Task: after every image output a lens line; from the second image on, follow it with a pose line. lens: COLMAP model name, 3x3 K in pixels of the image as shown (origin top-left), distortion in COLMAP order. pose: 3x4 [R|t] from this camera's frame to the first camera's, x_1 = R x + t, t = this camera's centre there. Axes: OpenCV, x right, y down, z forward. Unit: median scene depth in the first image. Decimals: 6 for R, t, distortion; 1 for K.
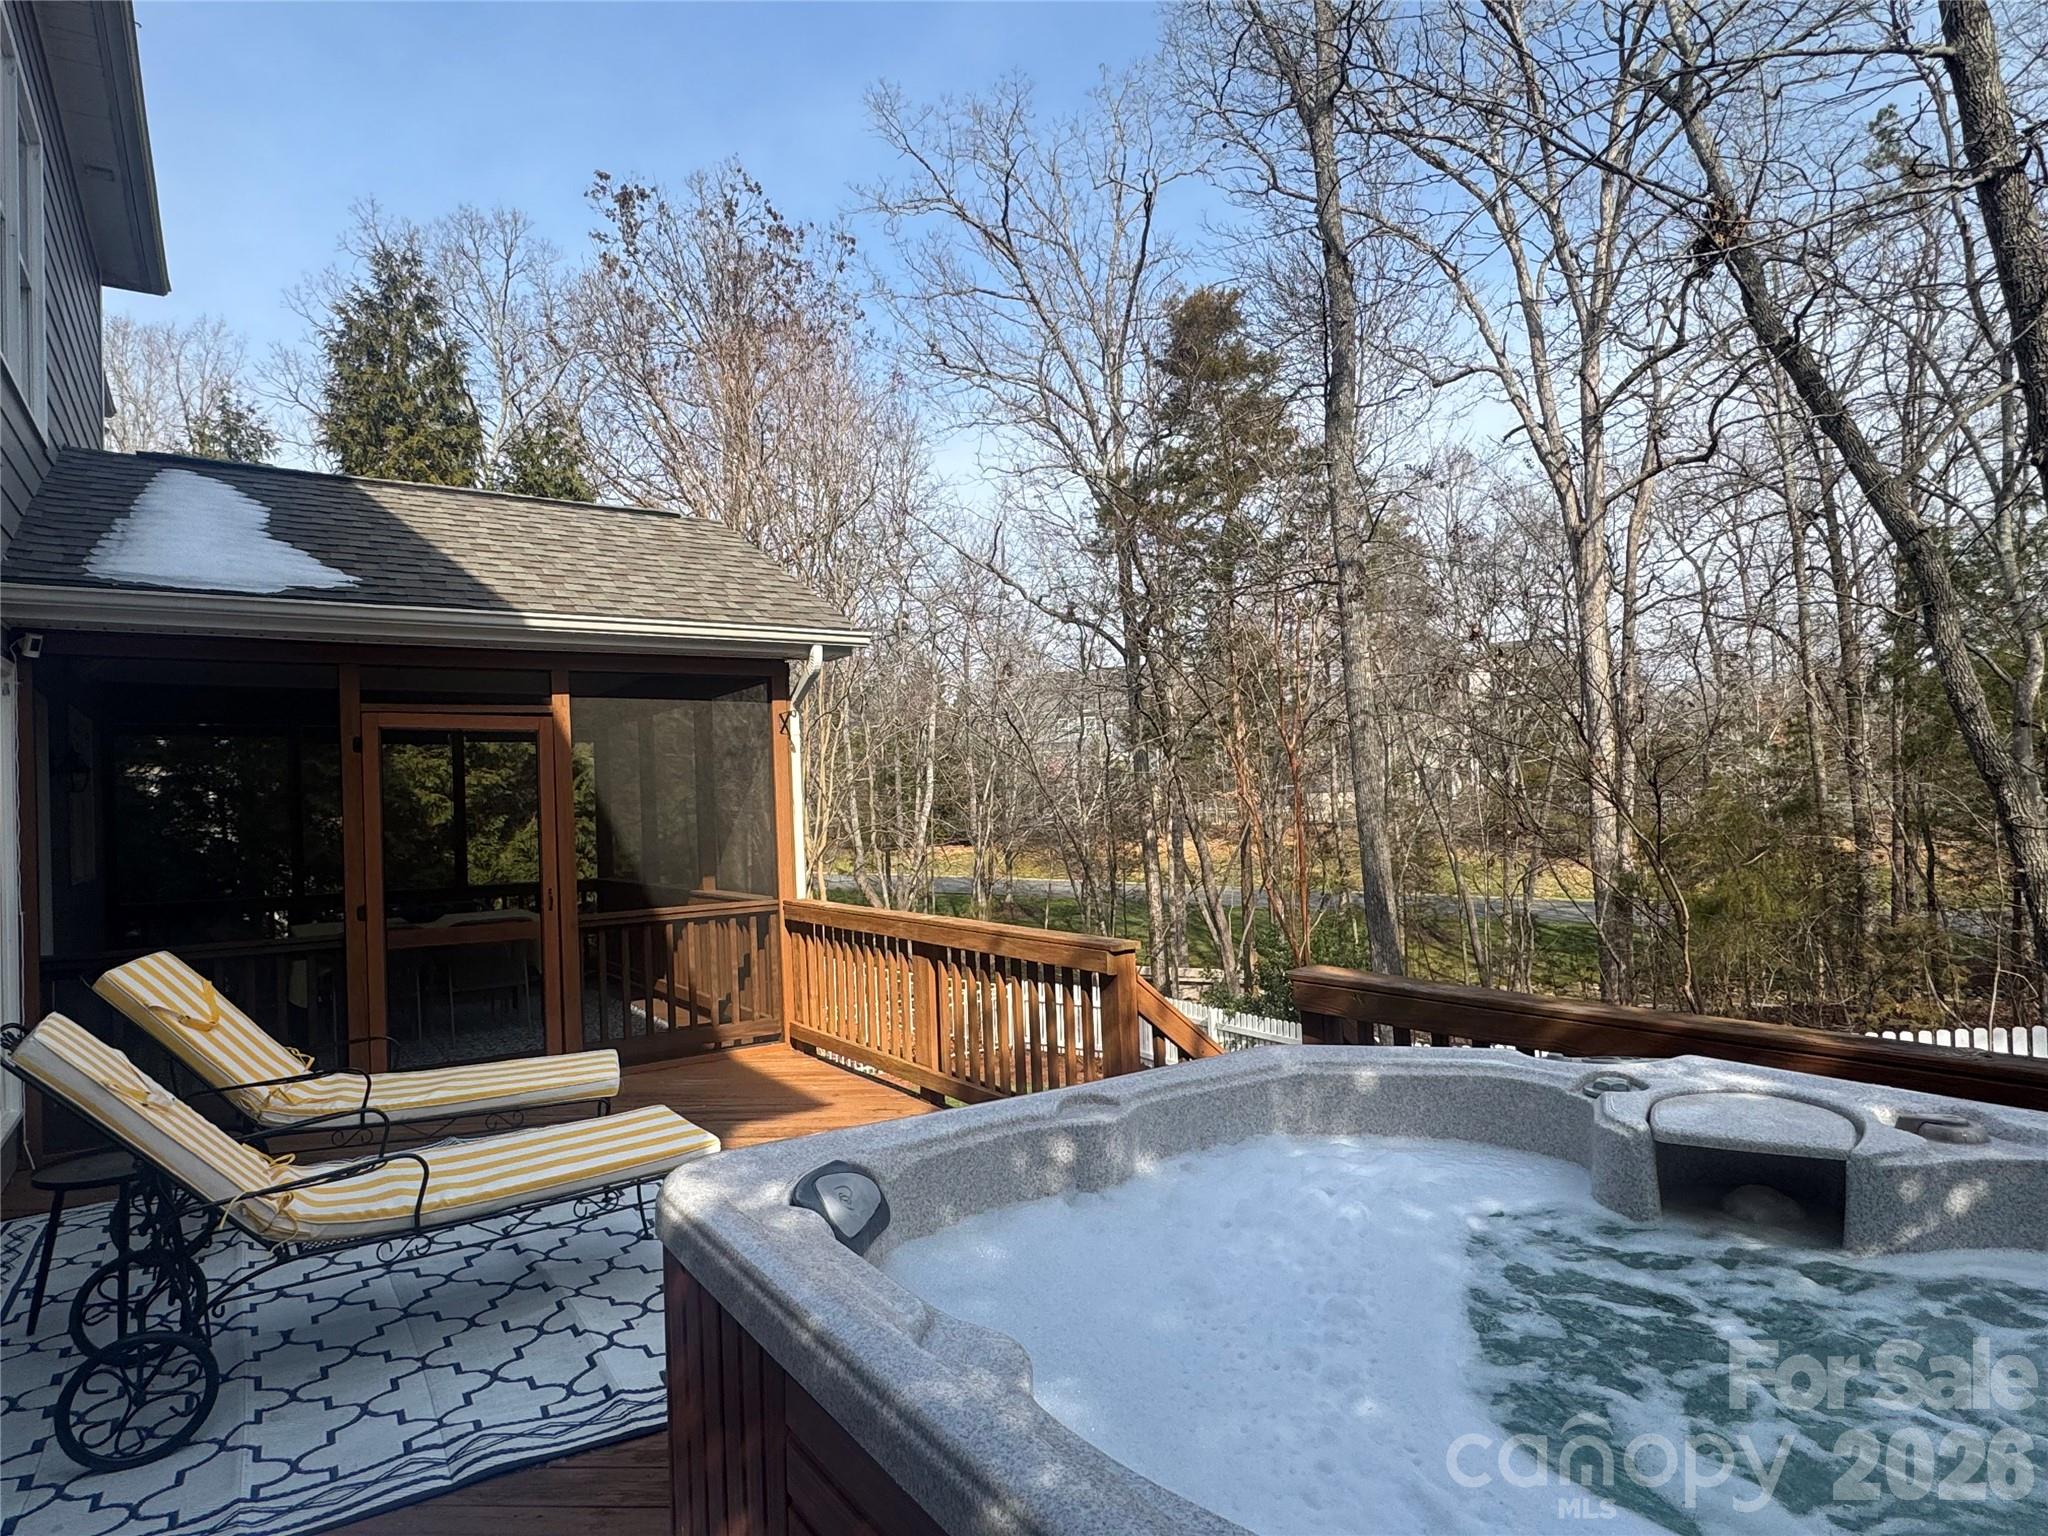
lens RADIAL K [[1077.3, 0, 1024.0], [0, 1077.3, 768.0], [0, 0, 1]] dist [-0.037197, 0.000029]
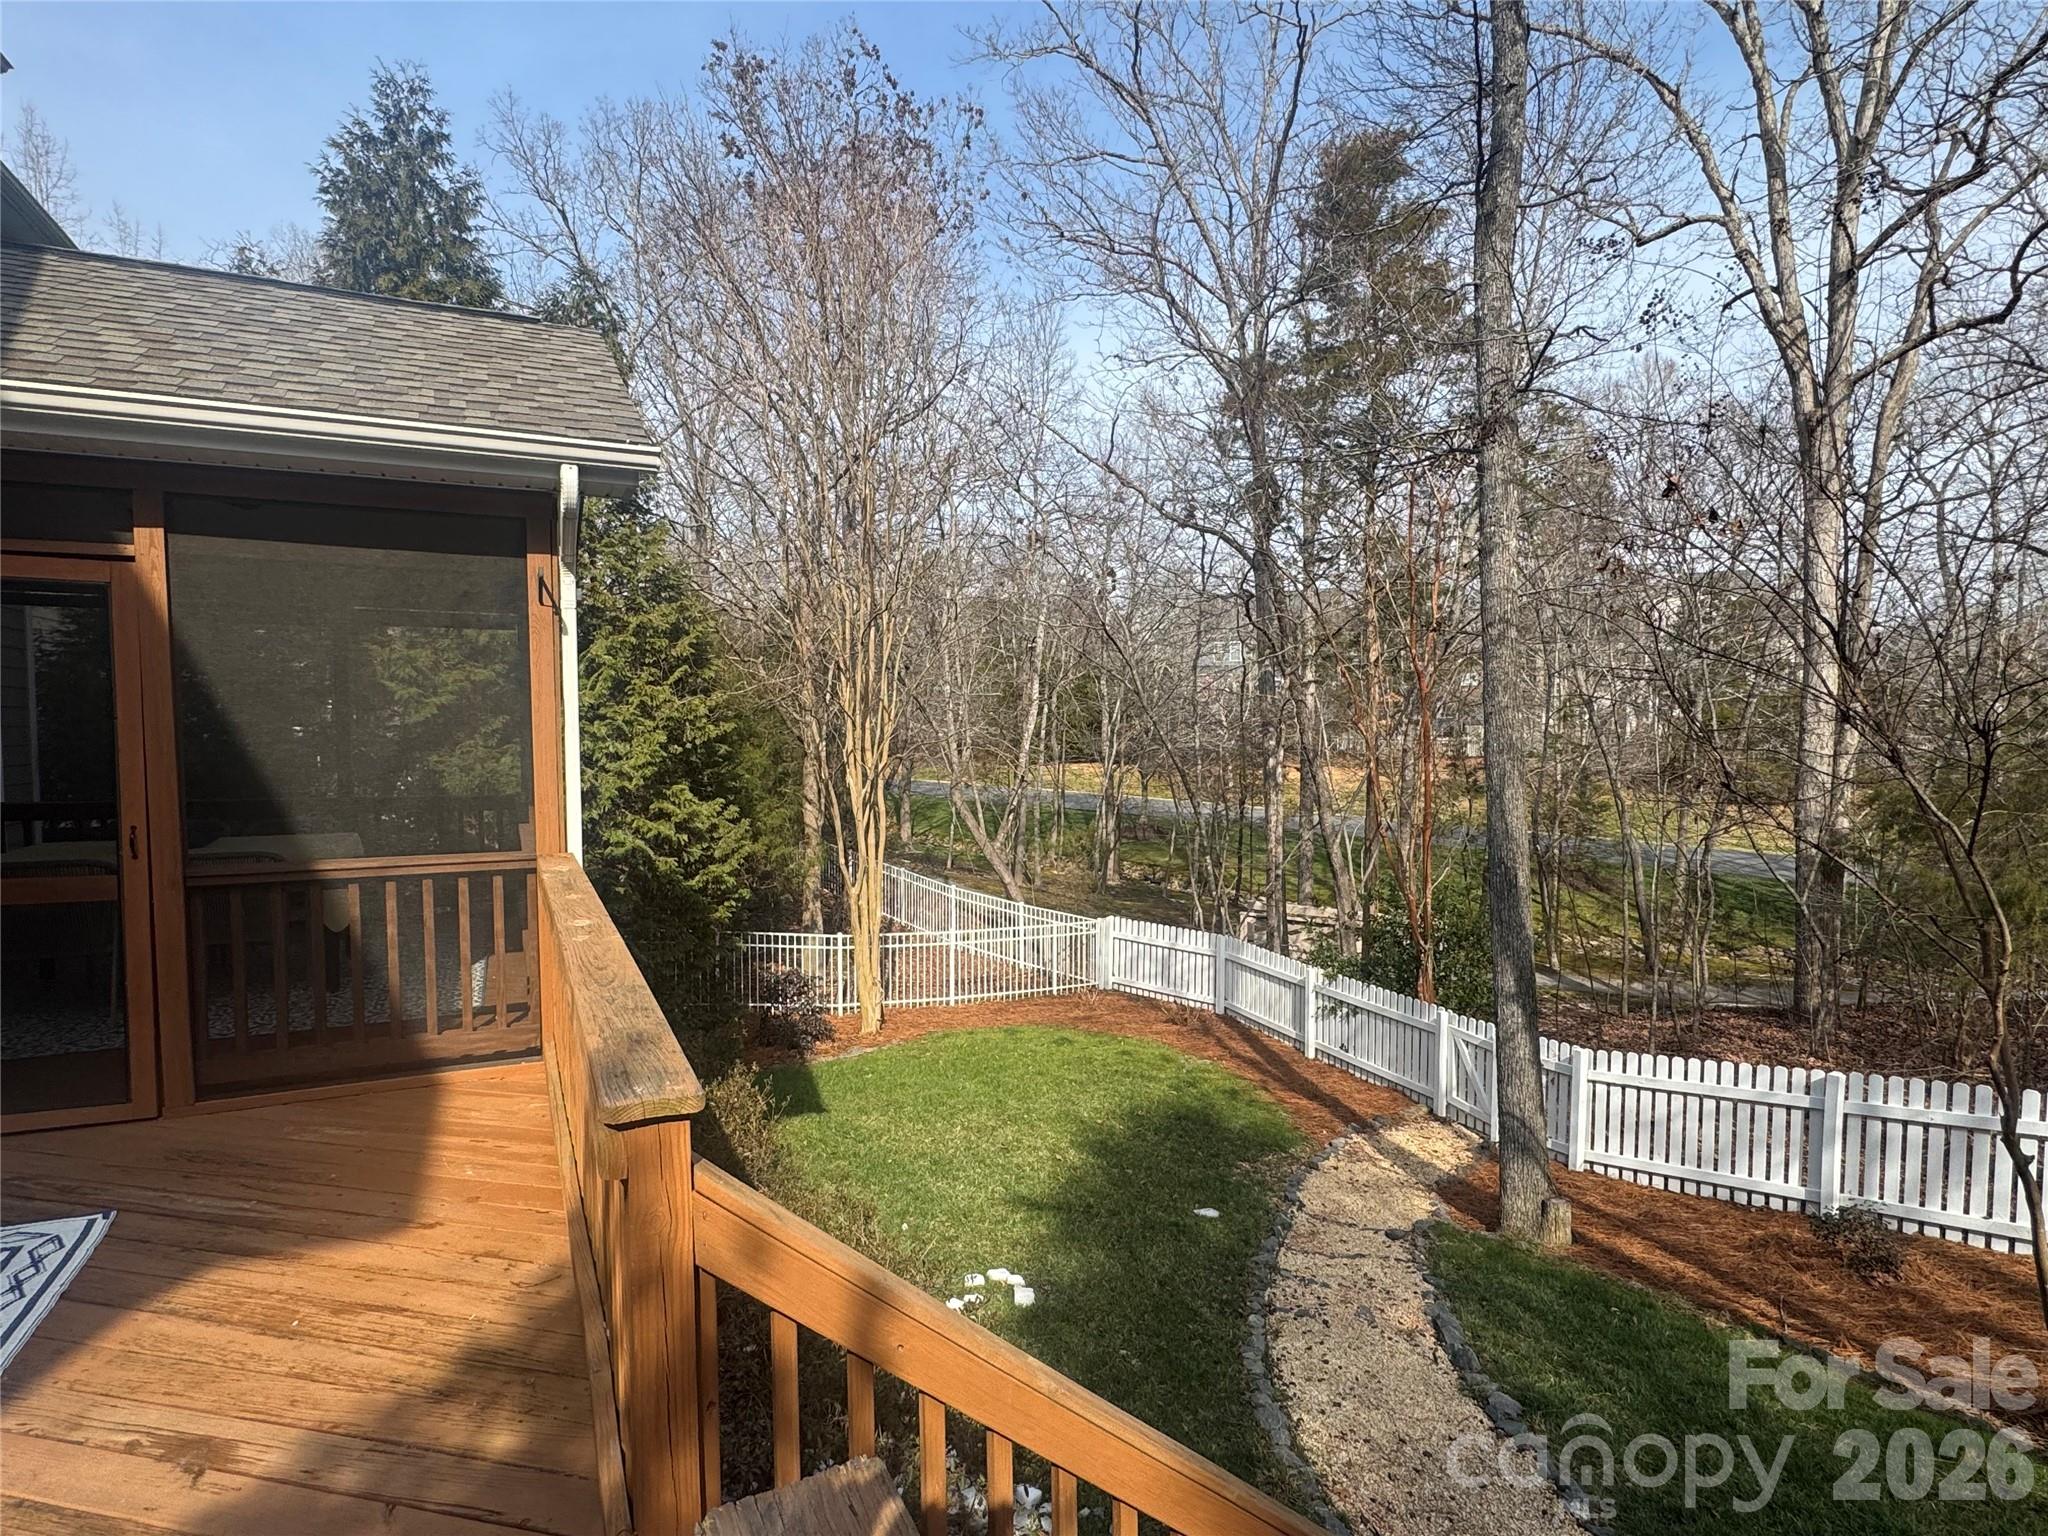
lens RADIAL K [[1050.0, 0, 1024.0], [0, 1050.0, 768.0], [0, 0, 1]] dist [-0.018864, -0.000735]
pose [[0.989148, 0.042721, -0.140576, 0.042832], [-0.031809, 0.996369, 0.078973, 0.001991], [0.143439, -0.073644, 0.986915, 0.103310]]
